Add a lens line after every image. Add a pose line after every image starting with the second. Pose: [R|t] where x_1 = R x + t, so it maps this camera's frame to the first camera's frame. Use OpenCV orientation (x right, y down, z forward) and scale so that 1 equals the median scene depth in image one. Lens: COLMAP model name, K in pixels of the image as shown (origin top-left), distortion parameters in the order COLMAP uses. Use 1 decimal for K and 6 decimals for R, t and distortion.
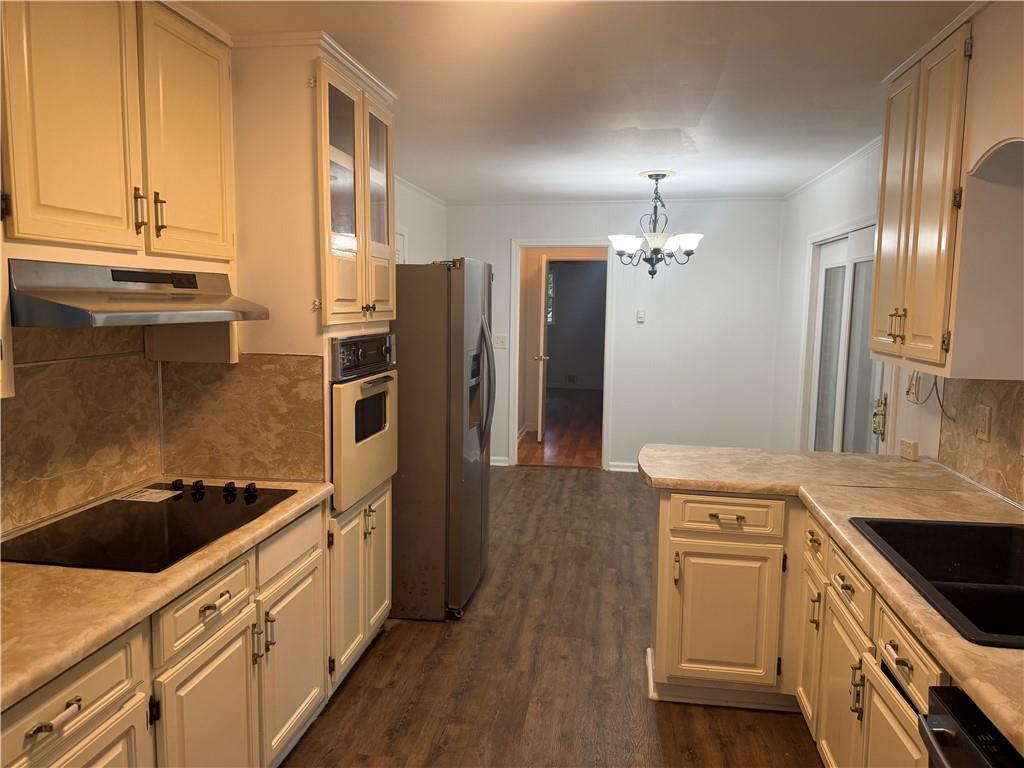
lens RADIAL K [[723.1, 0, 510.9], [0, 723.1, 379.2], [0, 0, 1]] dist [0.036038, -0.037891]
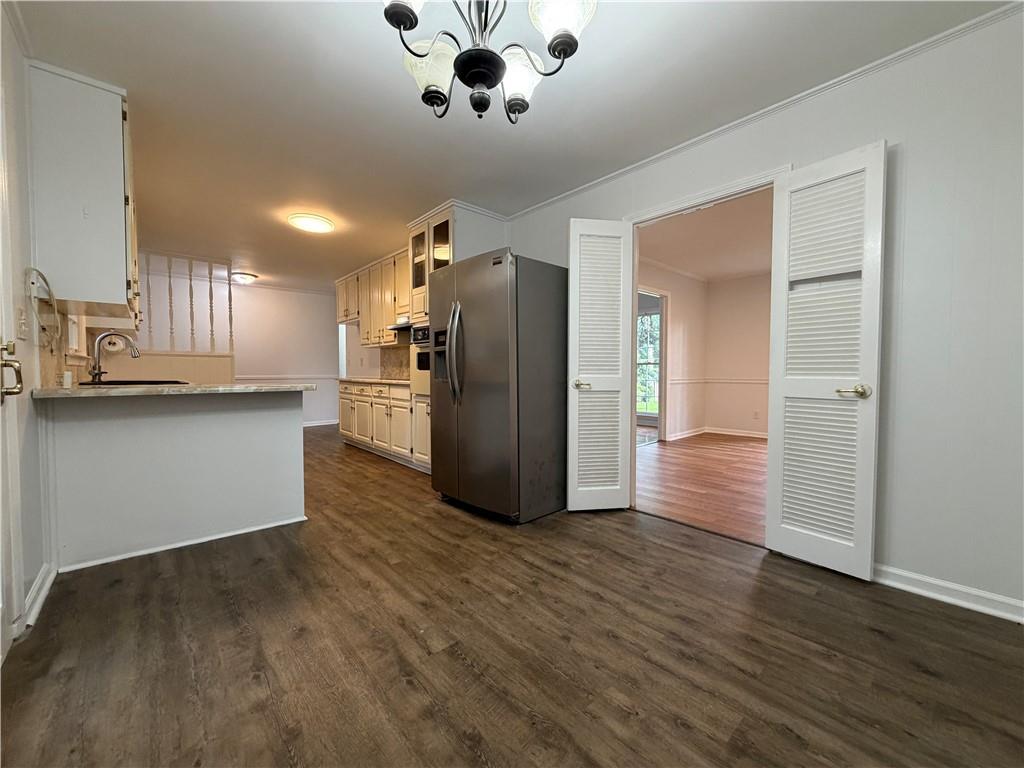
lens RADIAL K [[408.7, 0, 509.3], [0, 408.7, 386.1], [0, 0, 1]] dist [-0.002139, 0.000984]
pose [[-0.639293, 0.025234, -0.768549, 0.404132], [-0.086398, 0.990776, 0.104398, -0.018469], [0.764094, 0.133142, -0.631216, 1.301563]]
